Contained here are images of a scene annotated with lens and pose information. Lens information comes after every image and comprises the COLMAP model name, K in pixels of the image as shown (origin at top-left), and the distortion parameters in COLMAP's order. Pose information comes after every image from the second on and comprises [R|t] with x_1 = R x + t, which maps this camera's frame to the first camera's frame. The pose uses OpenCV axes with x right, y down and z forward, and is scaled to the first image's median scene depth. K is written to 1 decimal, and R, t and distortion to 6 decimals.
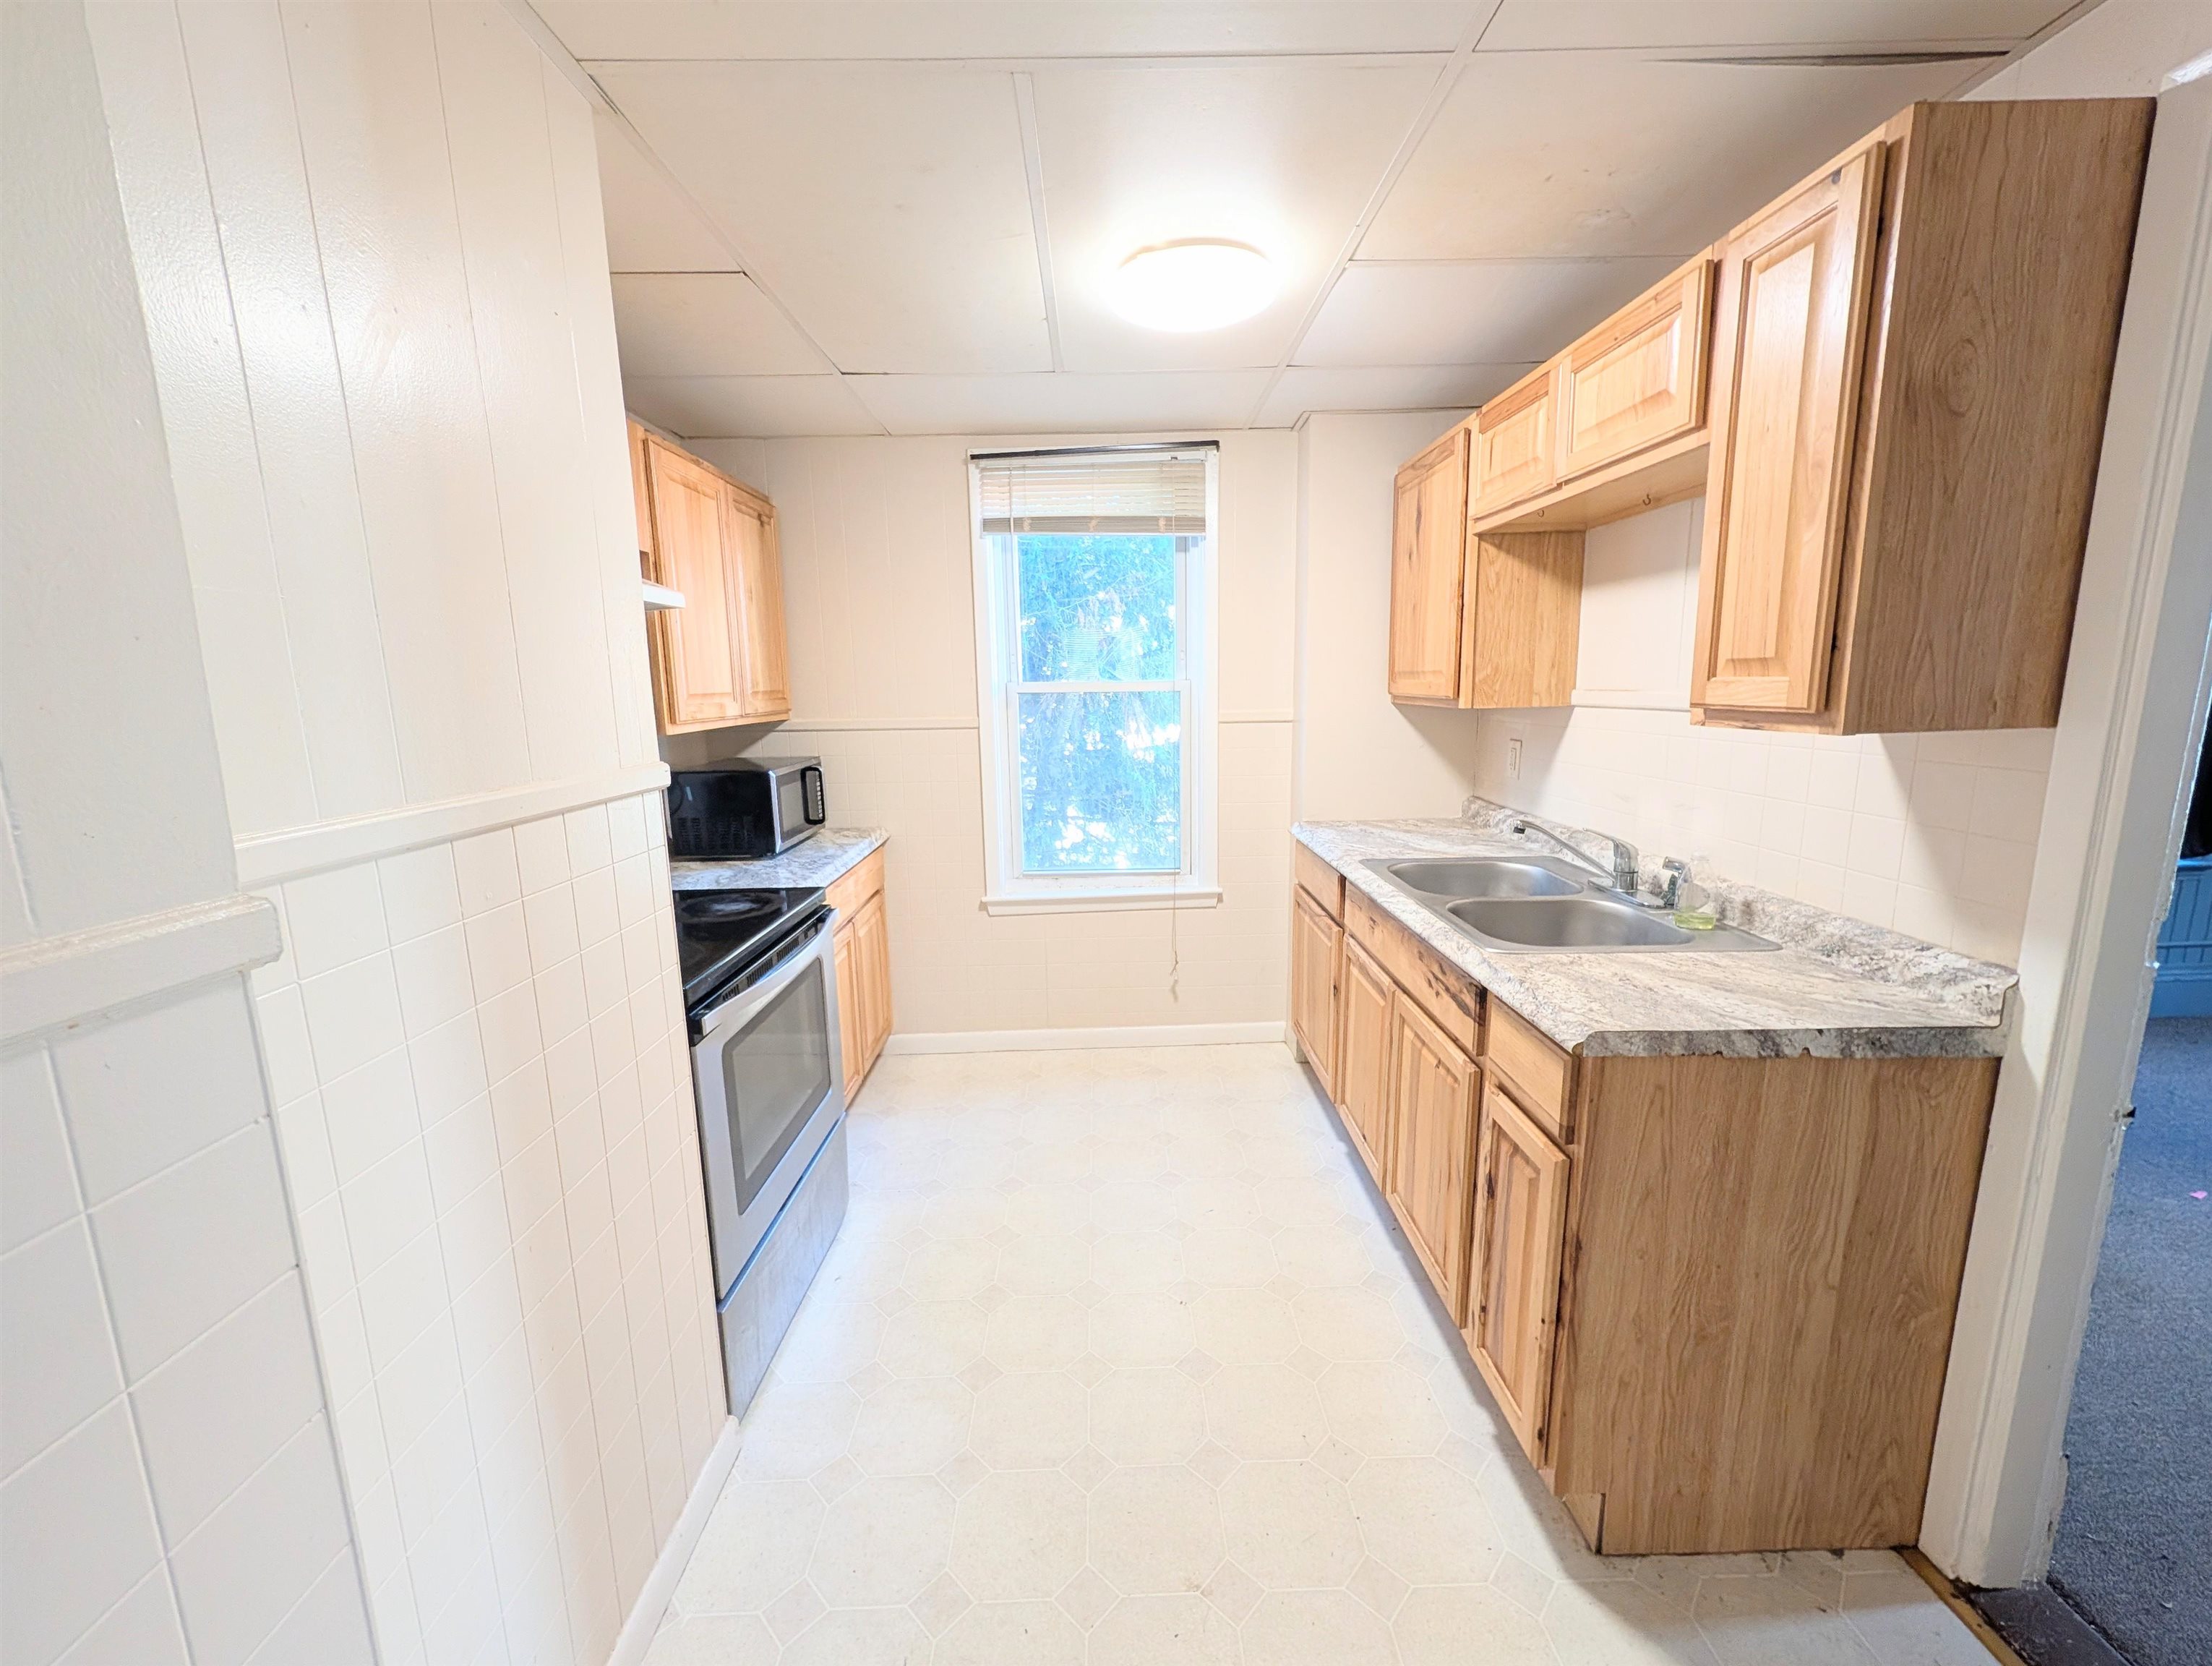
lens RADIAL K [[872.3, 0, 1109.1], [0, 872.3, 827.3], [0, 0, 1]] dist [0.000582, -0.001187]
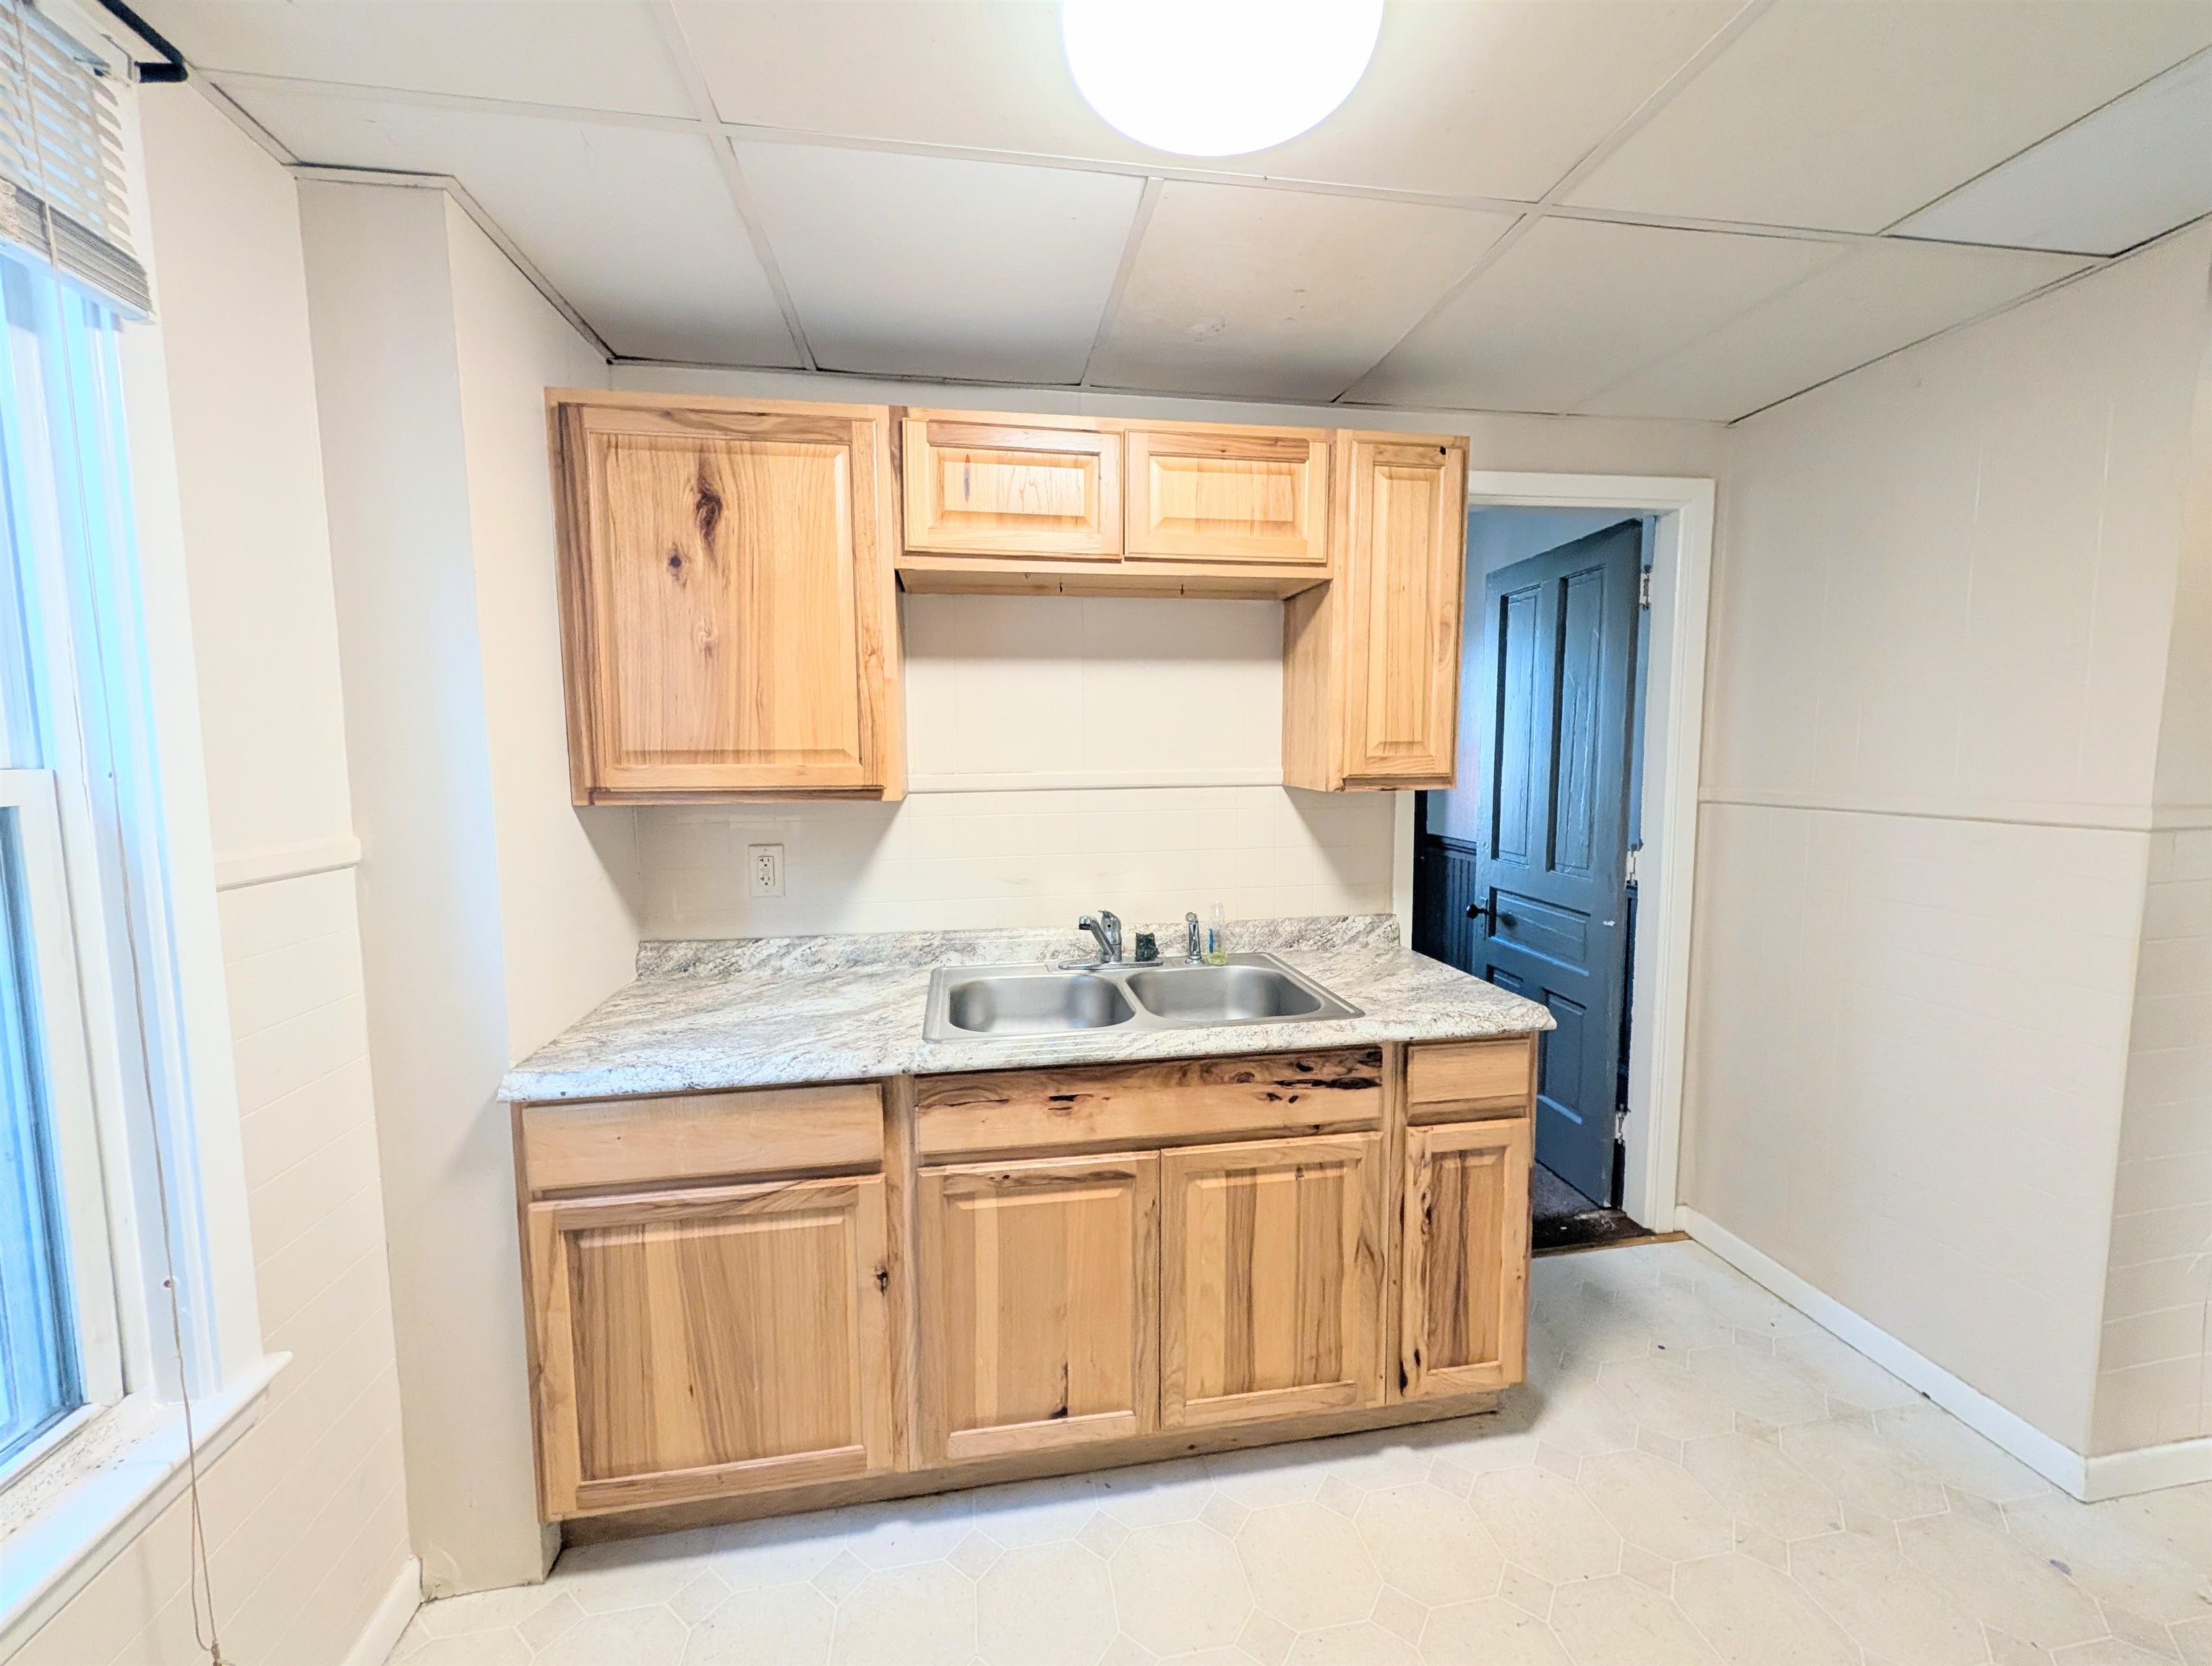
lens RADIAL K [[872.3, 0, 1097.6], [0, 872.3, 830.0], [0, 0, 1]] dist [0.000582, -0.001187]
pose [[-0.141229, -0.072297, 0.987334, -0.544149], [0.178335, 0.979156, 0.097207, -0.240082], [-0.973782, 0.189805, -0.125392, 1.457828]]
